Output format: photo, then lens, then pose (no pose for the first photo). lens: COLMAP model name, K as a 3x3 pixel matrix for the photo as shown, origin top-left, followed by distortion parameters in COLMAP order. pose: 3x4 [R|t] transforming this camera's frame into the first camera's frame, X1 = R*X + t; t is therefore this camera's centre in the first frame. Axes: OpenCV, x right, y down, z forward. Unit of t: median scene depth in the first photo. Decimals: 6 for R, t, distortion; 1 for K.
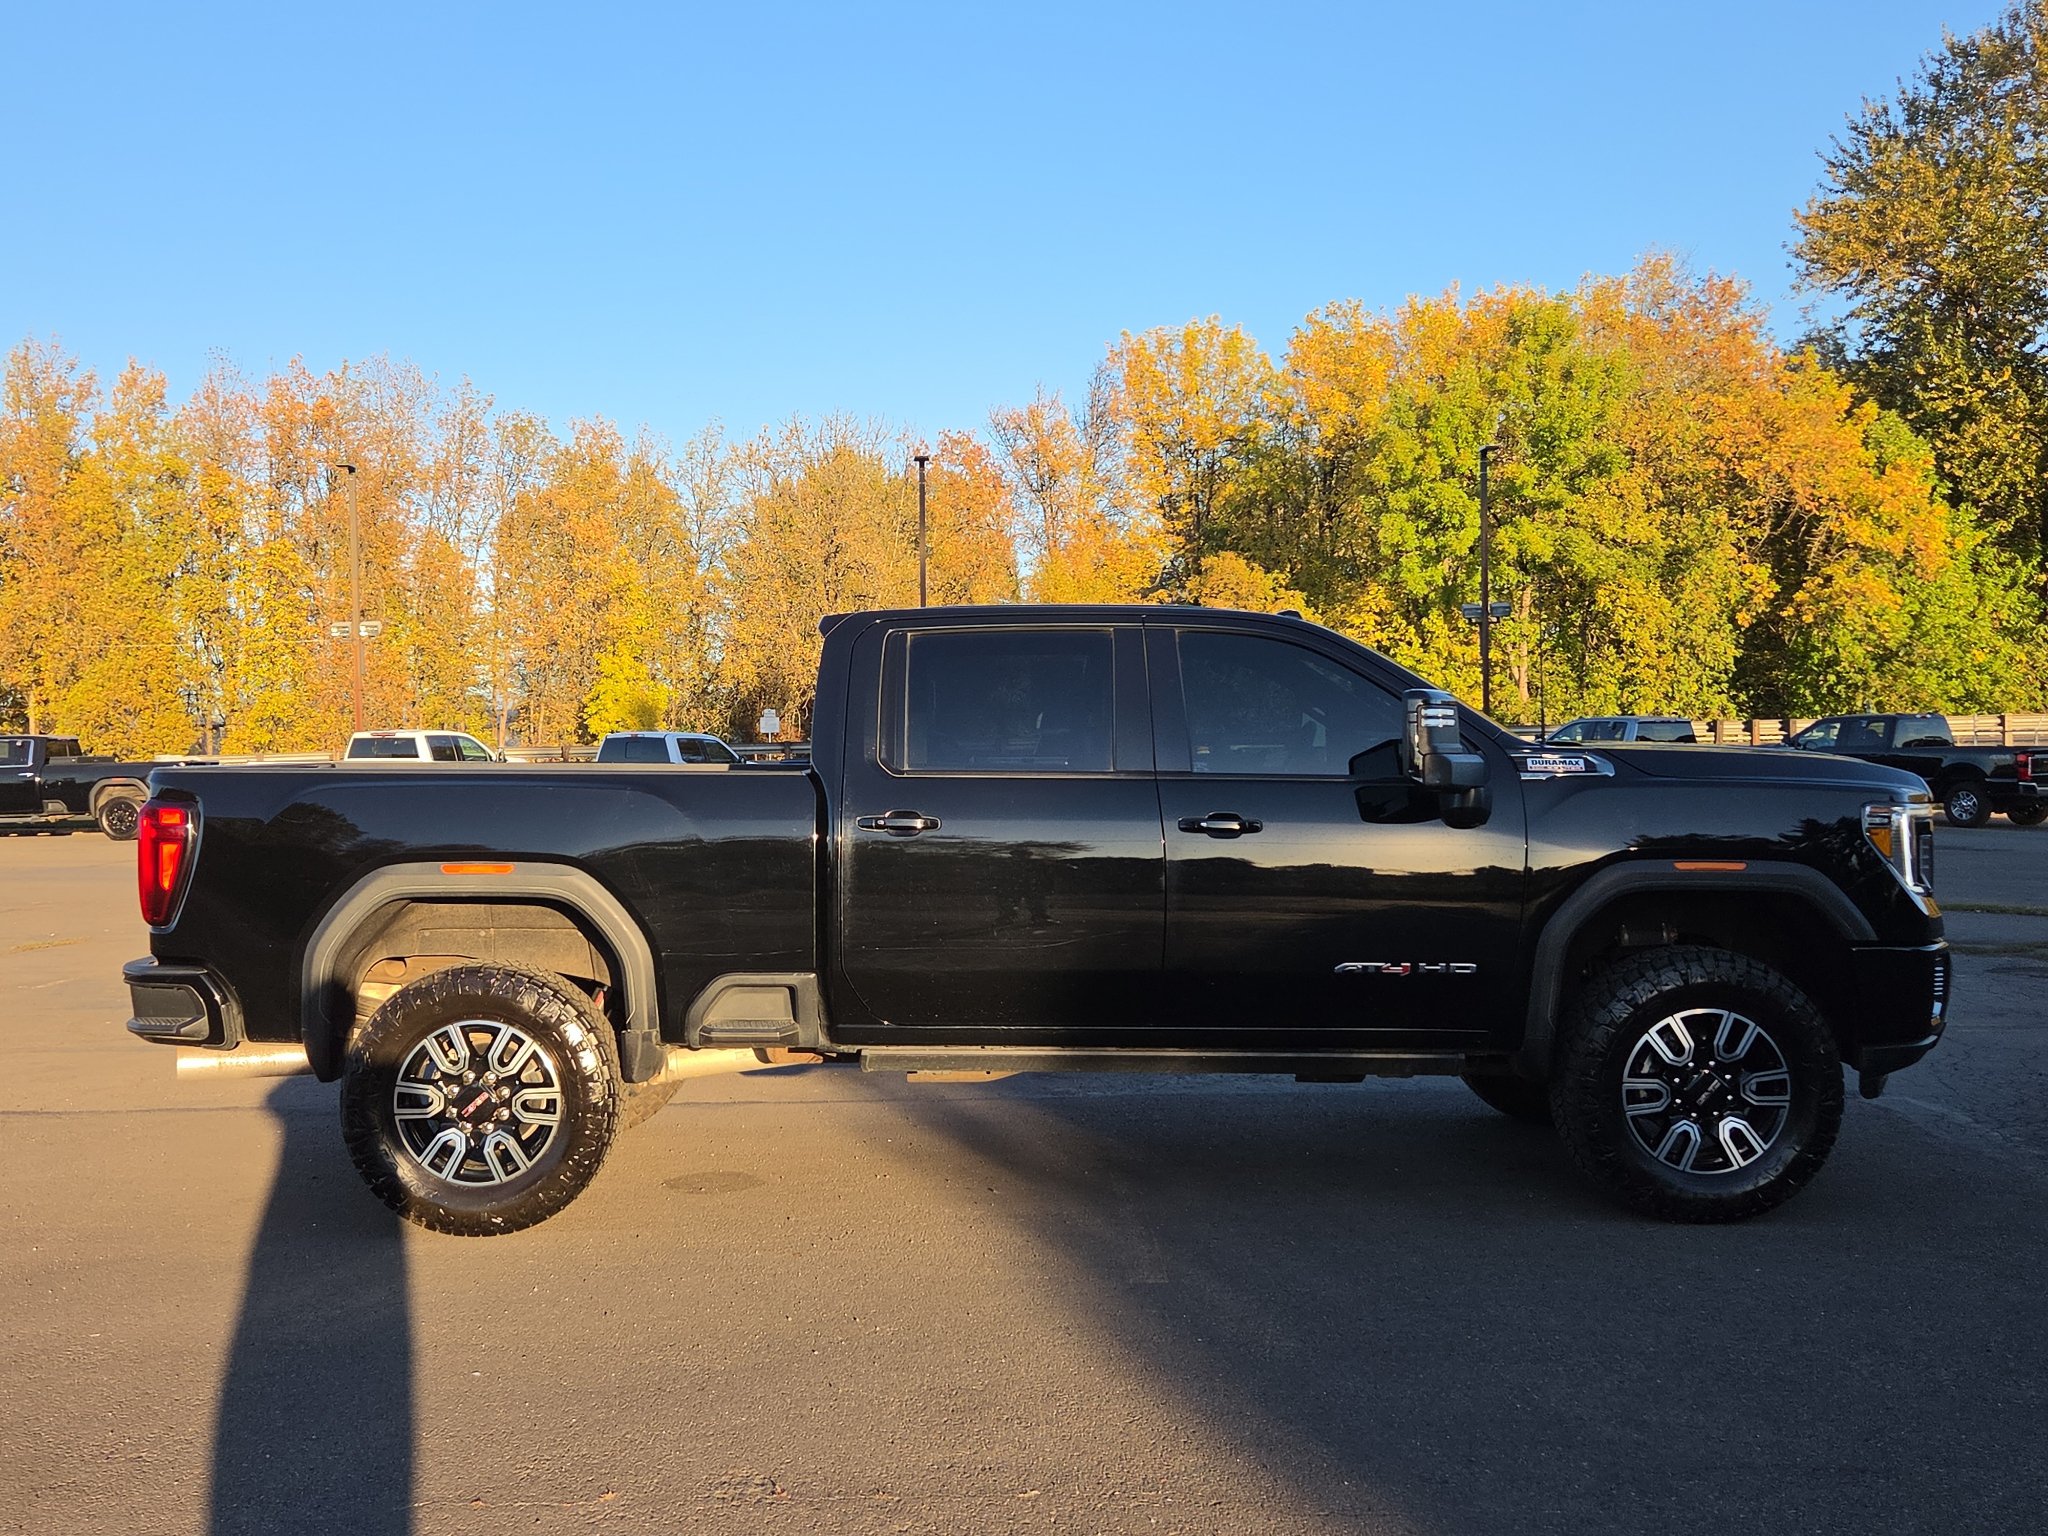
lens RADIAL K [[2083.7, 0, 1019.2], [0, 2083.7, 767.5], [0, 0, 1]] dist [0.052835, 0.000000]
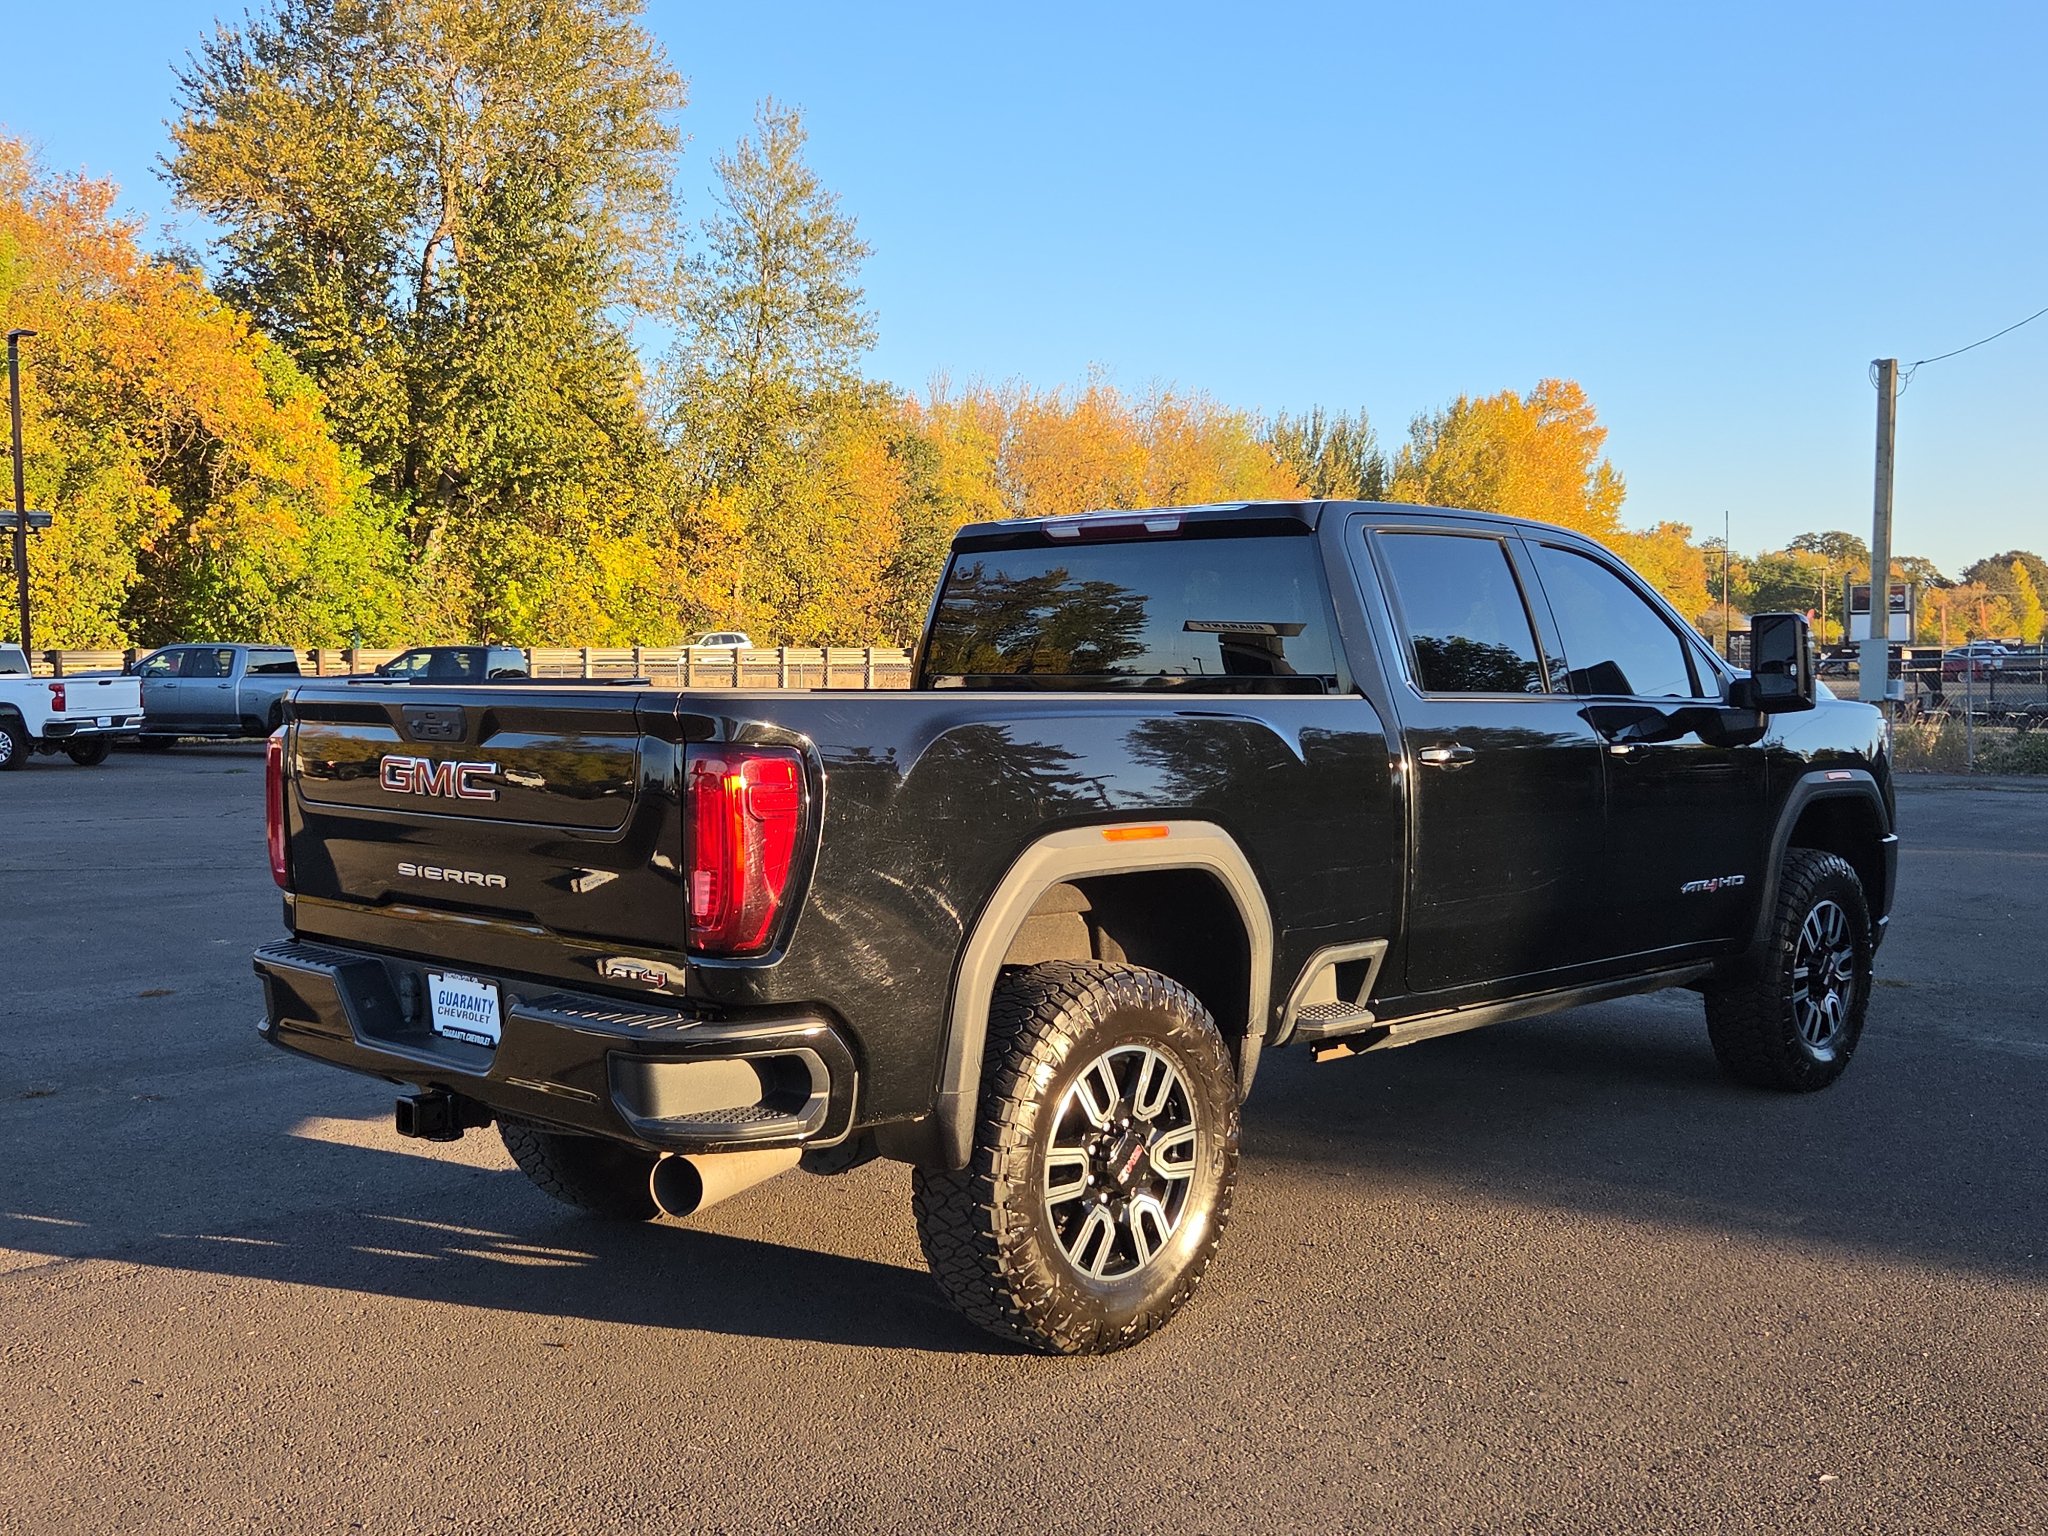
lens RADIAL K [[2083.7, 0, 987.3], [0, 2083.7, 770.6], [0, 0, 1]] dist [0.052835, 0.000000]
pose [[0.693547, -0.026483, 0.719925, -0.079733], [0.003691, 0.999442, 0.033209, 0.002307], [-0.720402, -0.020375, 0.693257, 0.054730]]
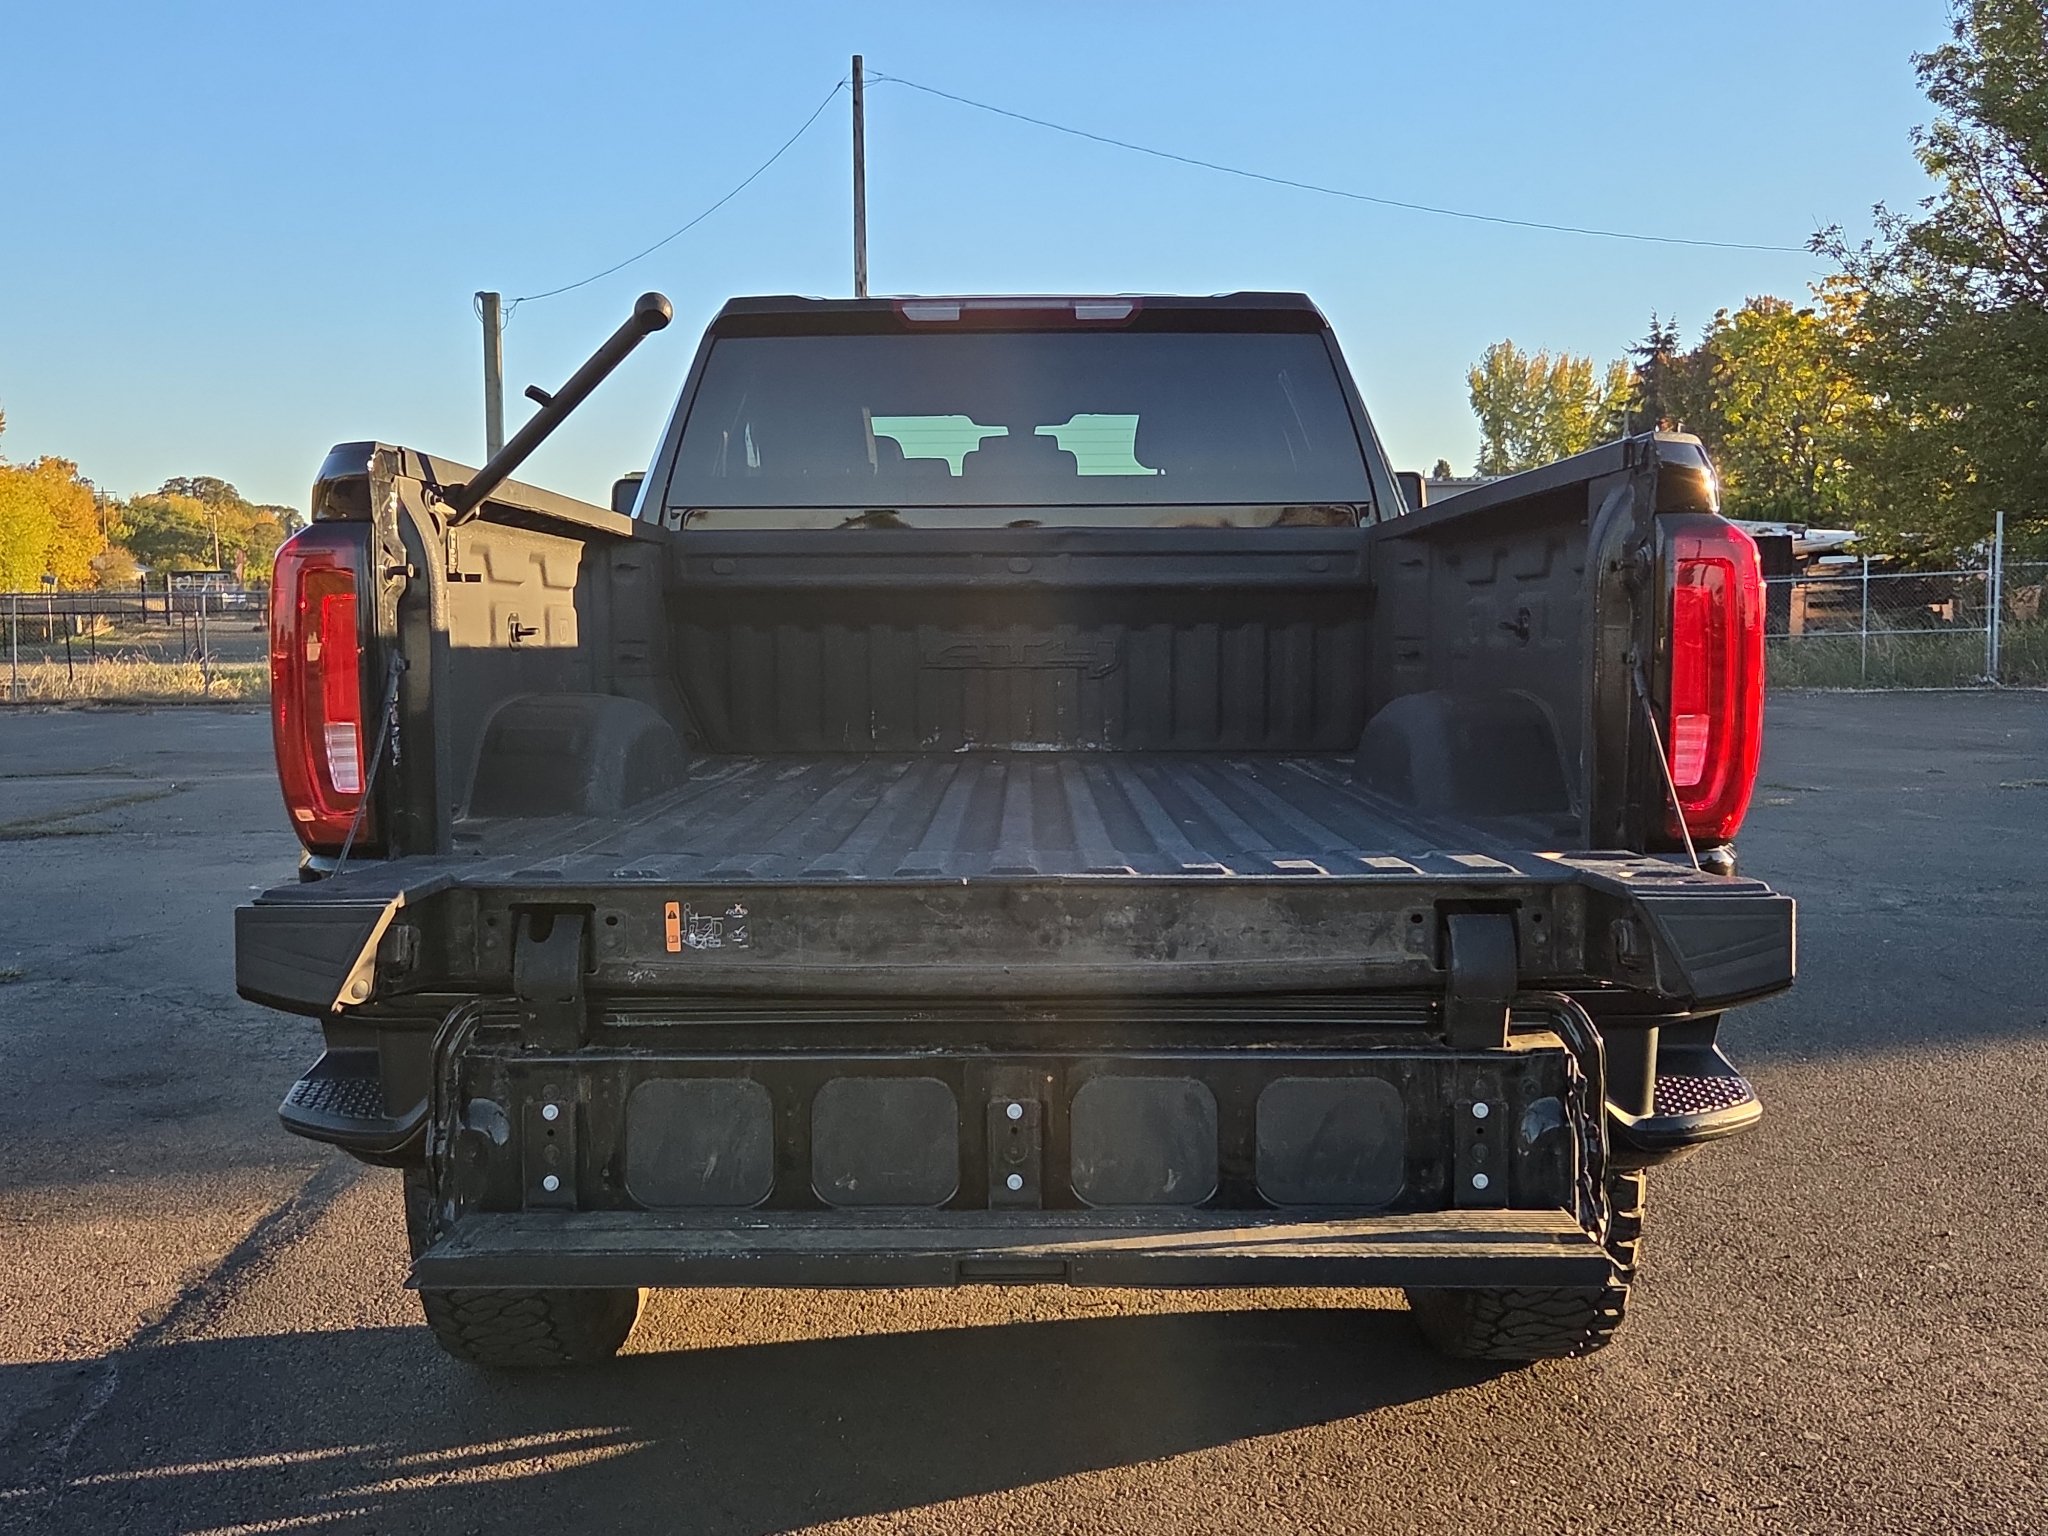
lens RADIAL K [[2083.7, 0, 1013.0], [0, 2083.7, 778.4], [0, 0, 1]] dist [0.052835, 0.000000]
pose [[0.002874, -0.070668, 0.997496, -0.080421], [0.020762, 0.997289, 0.070593, 0.004808], [-0.999780, 0.020507, 0.004334, 0.103791]]
